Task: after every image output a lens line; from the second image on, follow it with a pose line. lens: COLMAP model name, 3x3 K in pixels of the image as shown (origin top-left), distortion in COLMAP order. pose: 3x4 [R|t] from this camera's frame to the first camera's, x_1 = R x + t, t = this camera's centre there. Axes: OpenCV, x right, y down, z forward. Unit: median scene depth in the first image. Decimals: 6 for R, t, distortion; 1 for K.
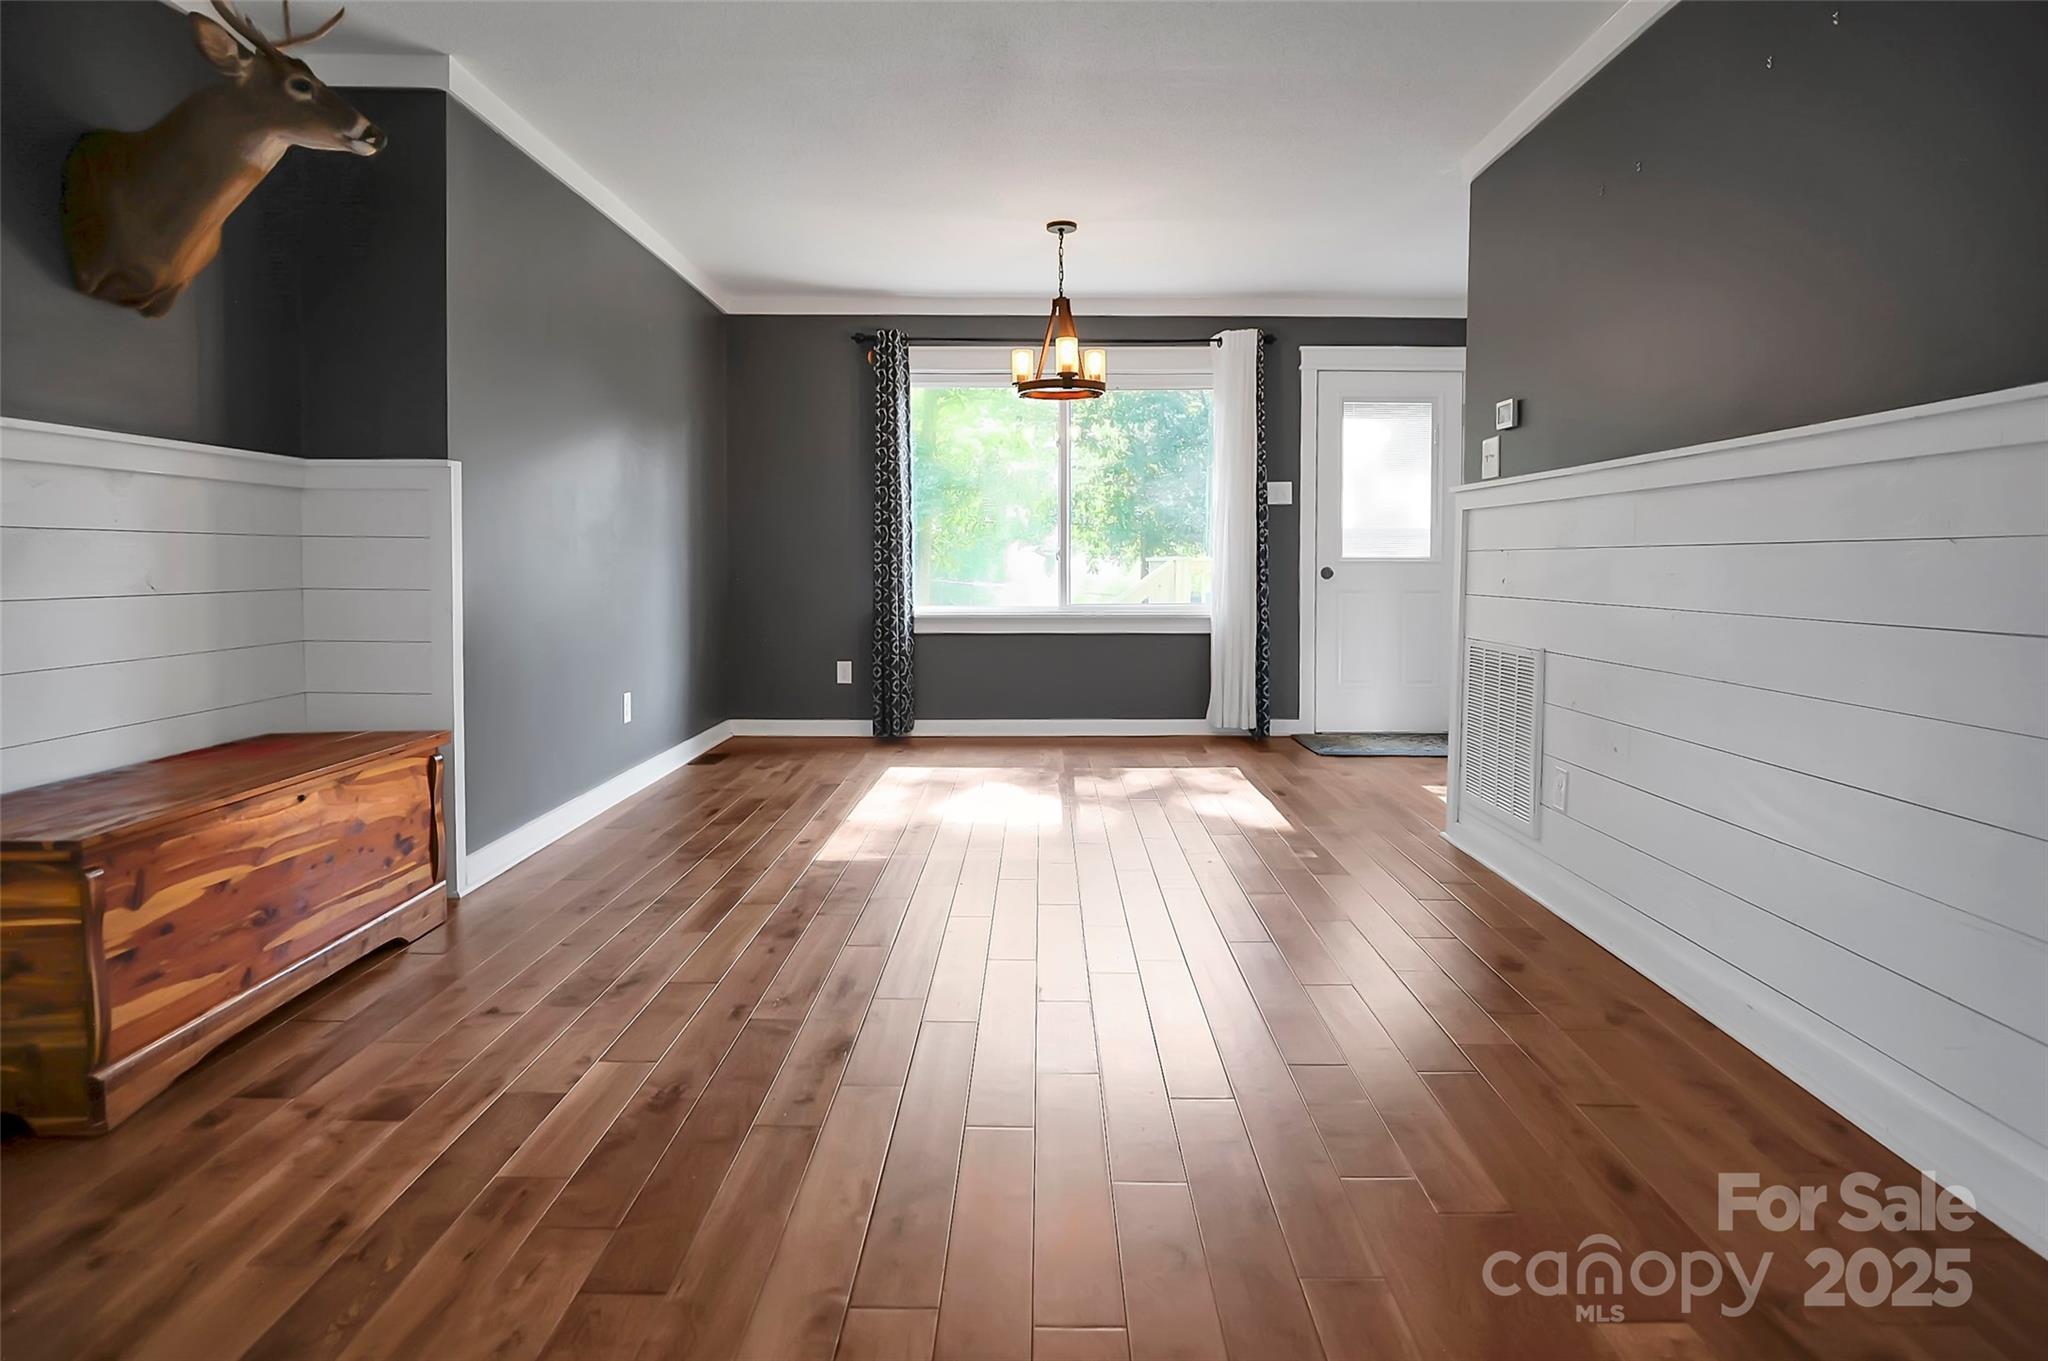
lens RADIAL K [[1133.7, 0, 1034.2], [0, 1133.7, 597.3], [0, 0, 1]] dist [-0.026121, 0.008807]
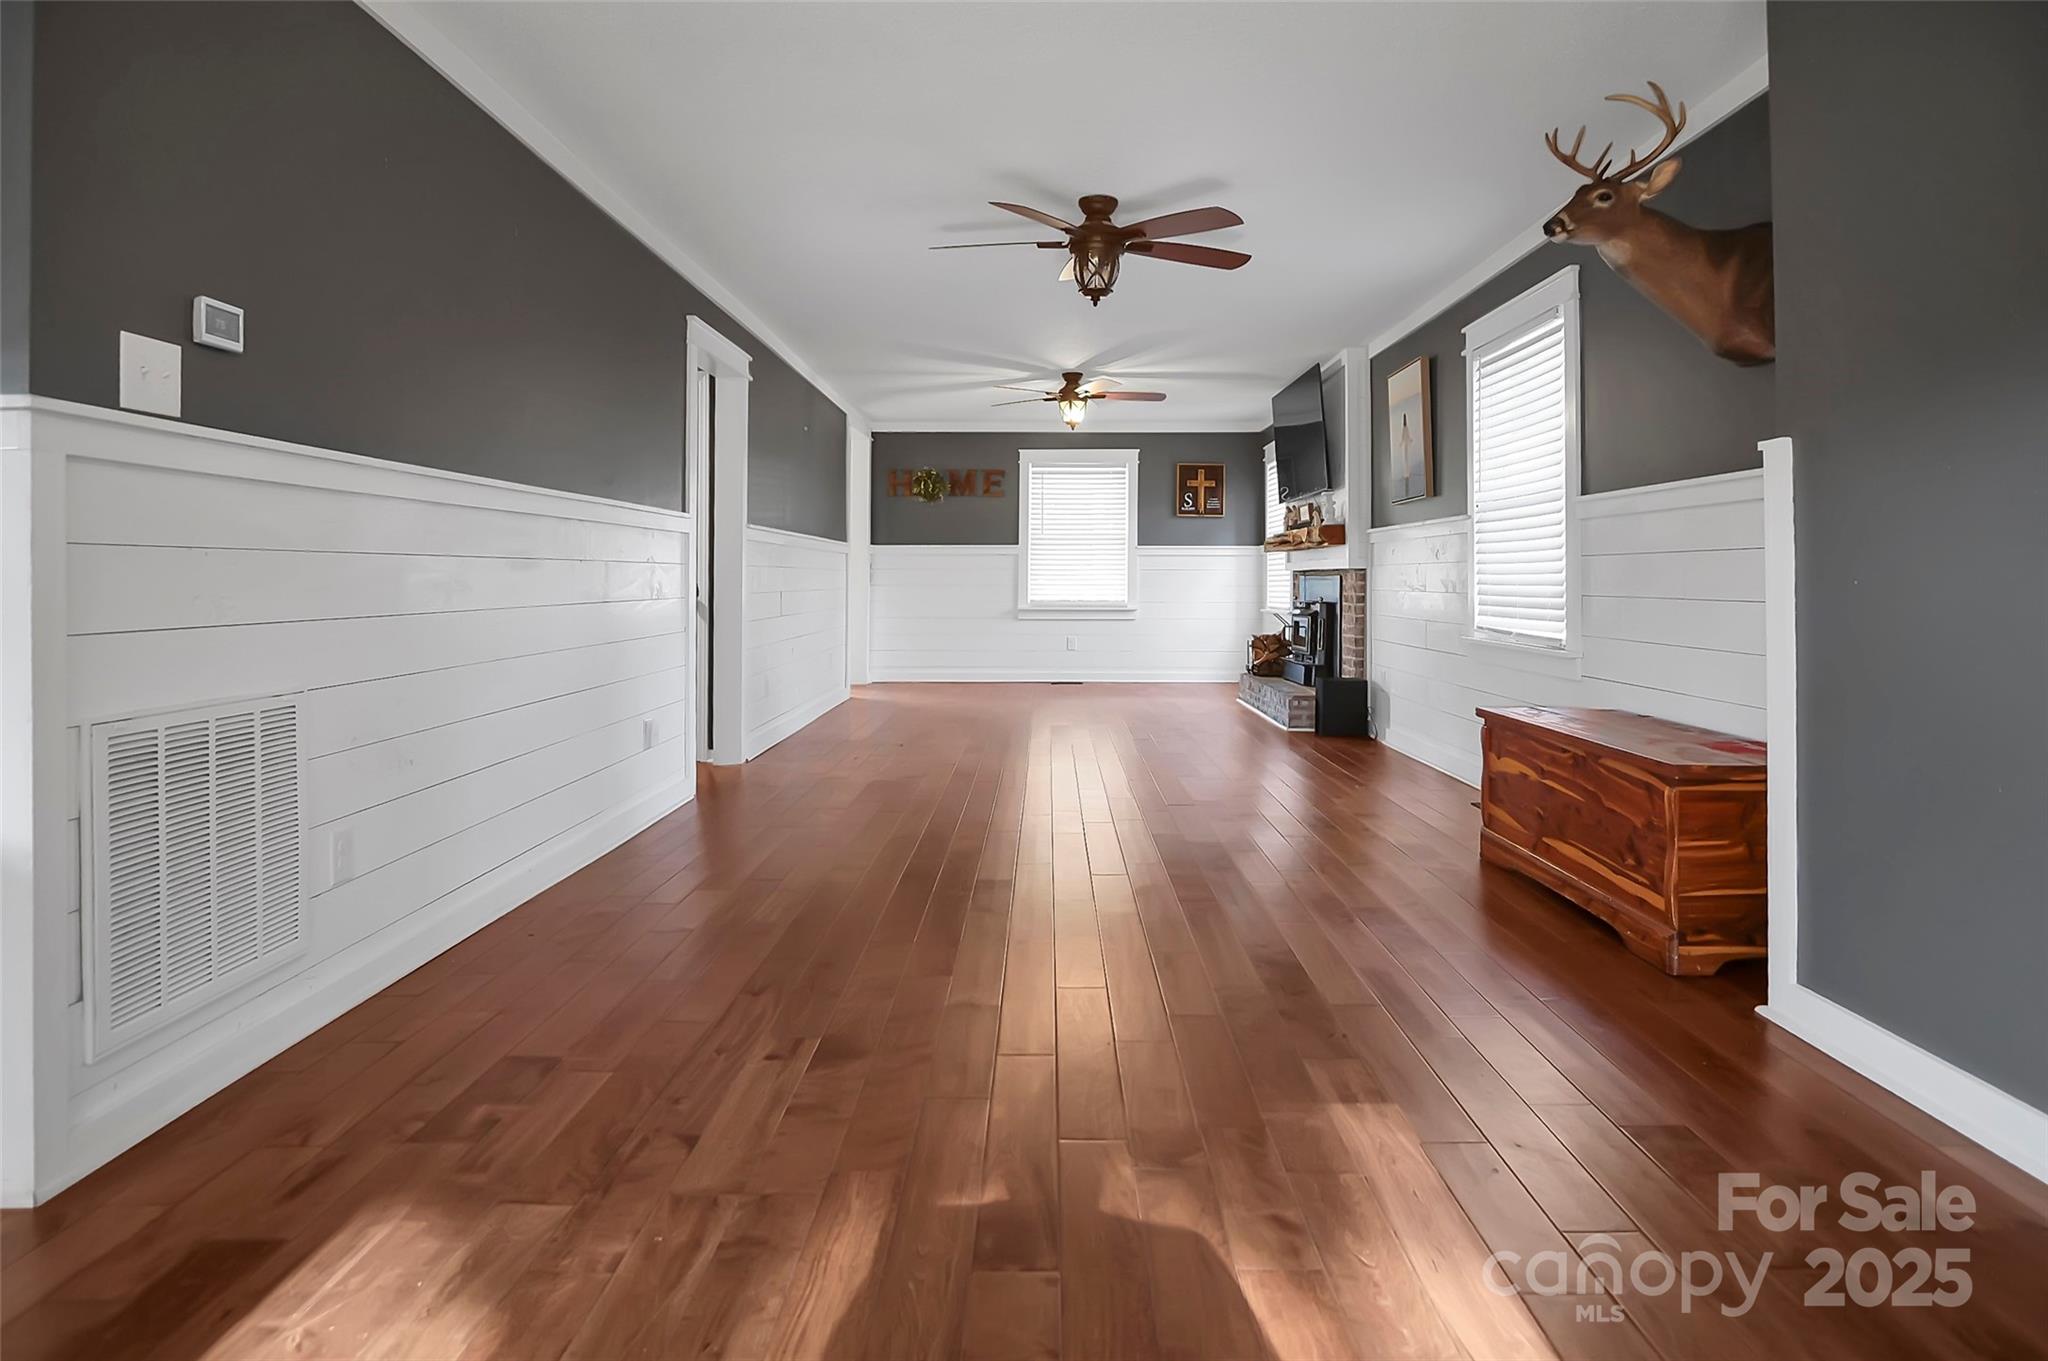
lens RADIAL K [[1133.7, 0, 1013.5], [0, 1133.7, 562.7], [0, 0, 1]] dist [-0.026121, 0.008807]
pose [[-0.999906, -0.009230, 0.010097, -0.004804], [-0.009006, 0.999719, 0.021942, -0.027280], [-0.010297, 0.021849, -0.999708, 0.955001]]
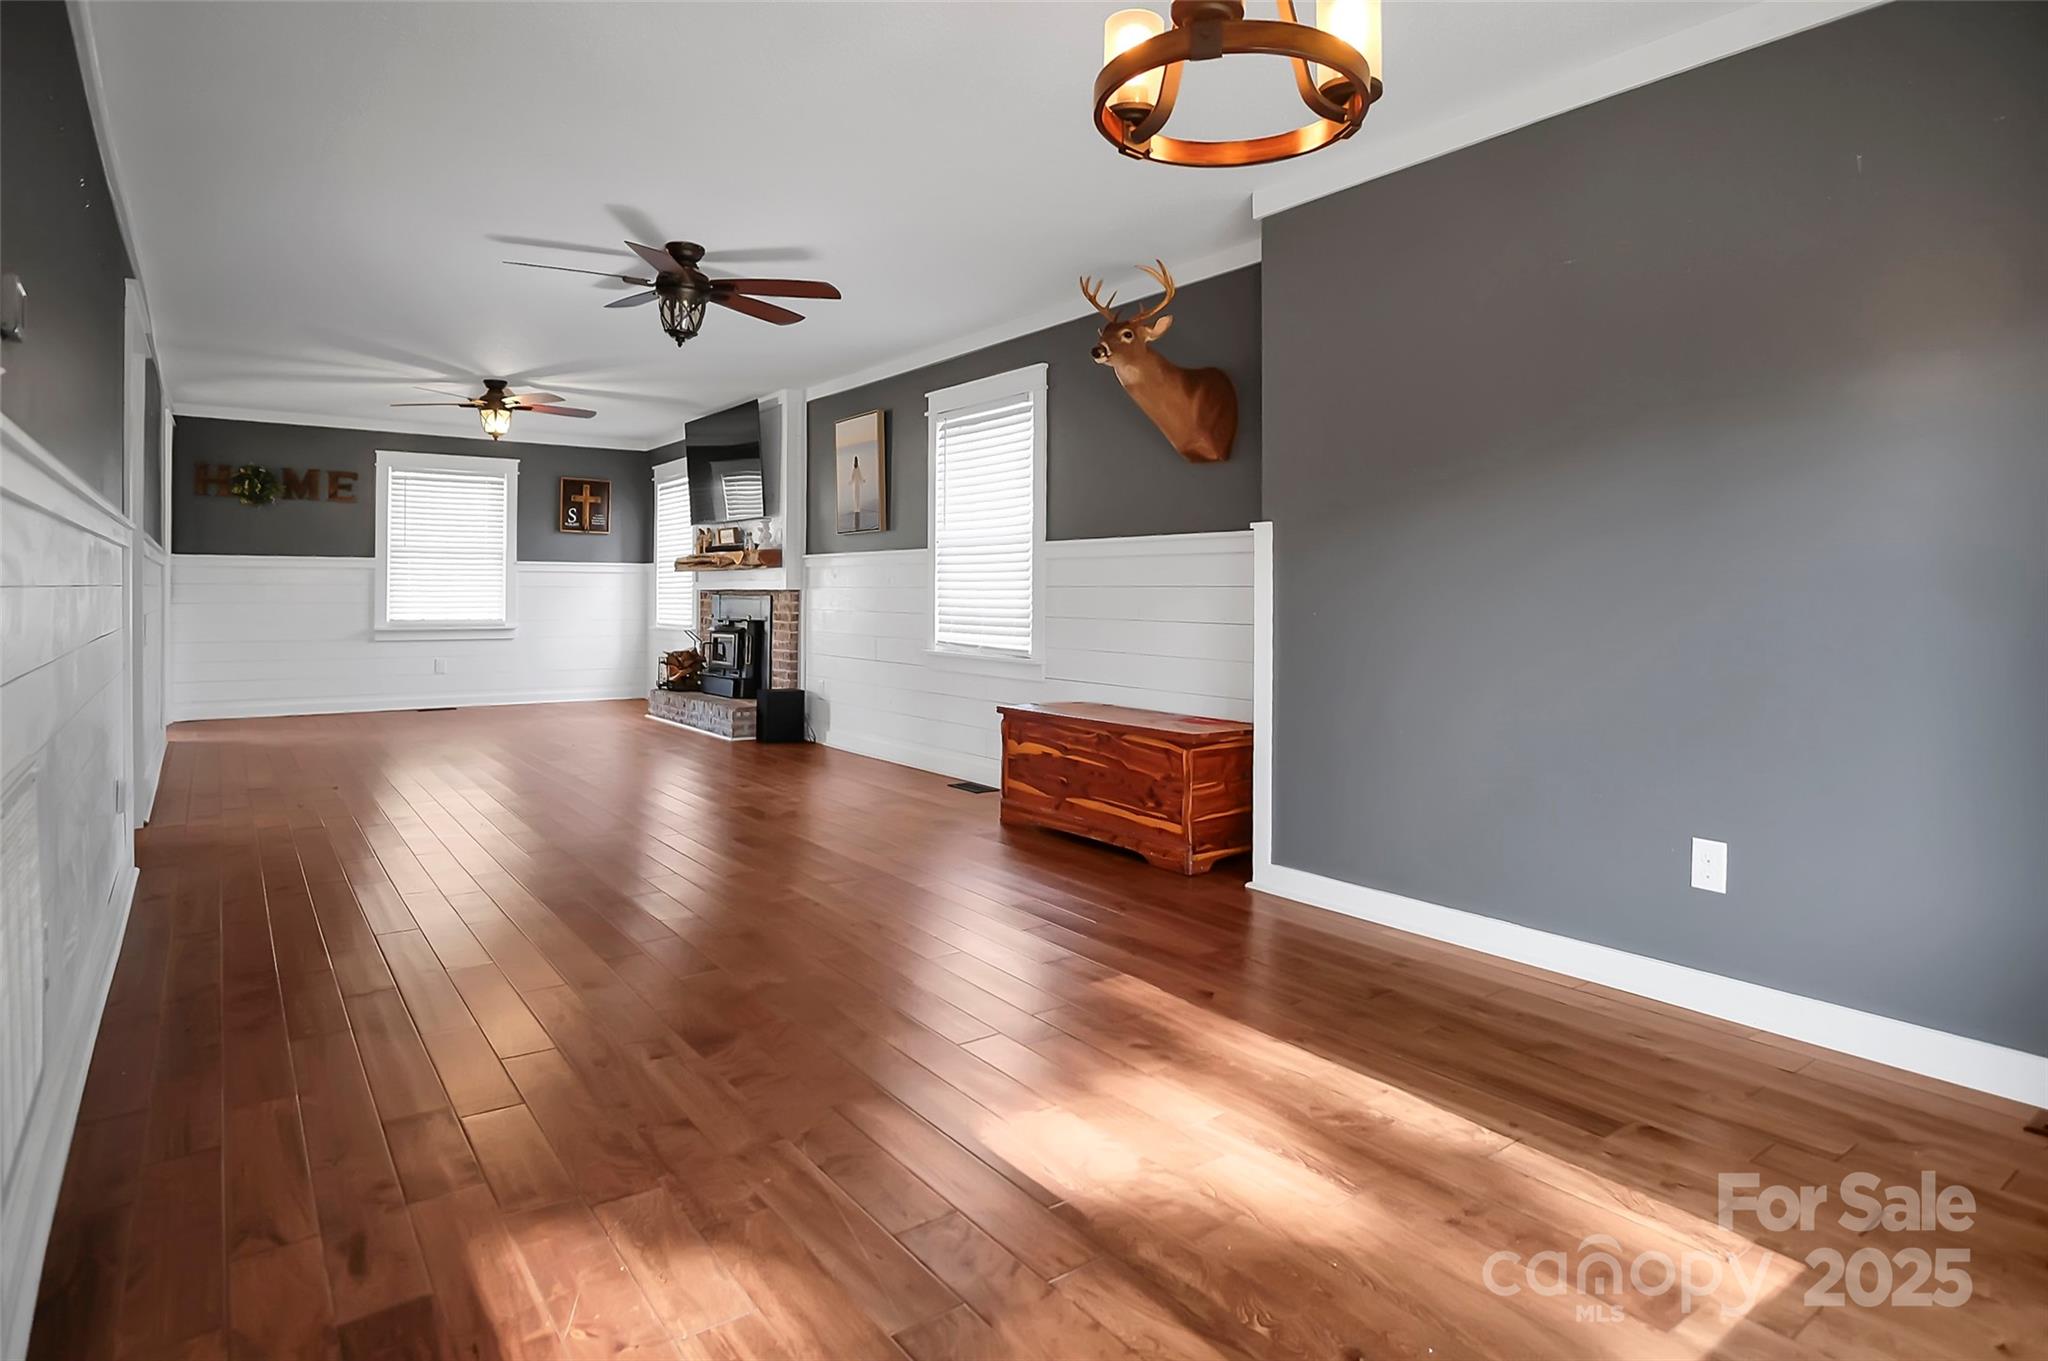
lens RADIAL K [[1133.7, 0, 1017.8], [0, 1133.7, 597.8], [0, 0, 1]] dist [-0.026121, 0.008807]
pose [[-0.806236, -0.010274, -0.591505, 0.217119], [-0.034002, 0.999001, 0.028994, -0.036293], [0.590616, 0.043489, -0.805780, 0.983947]]
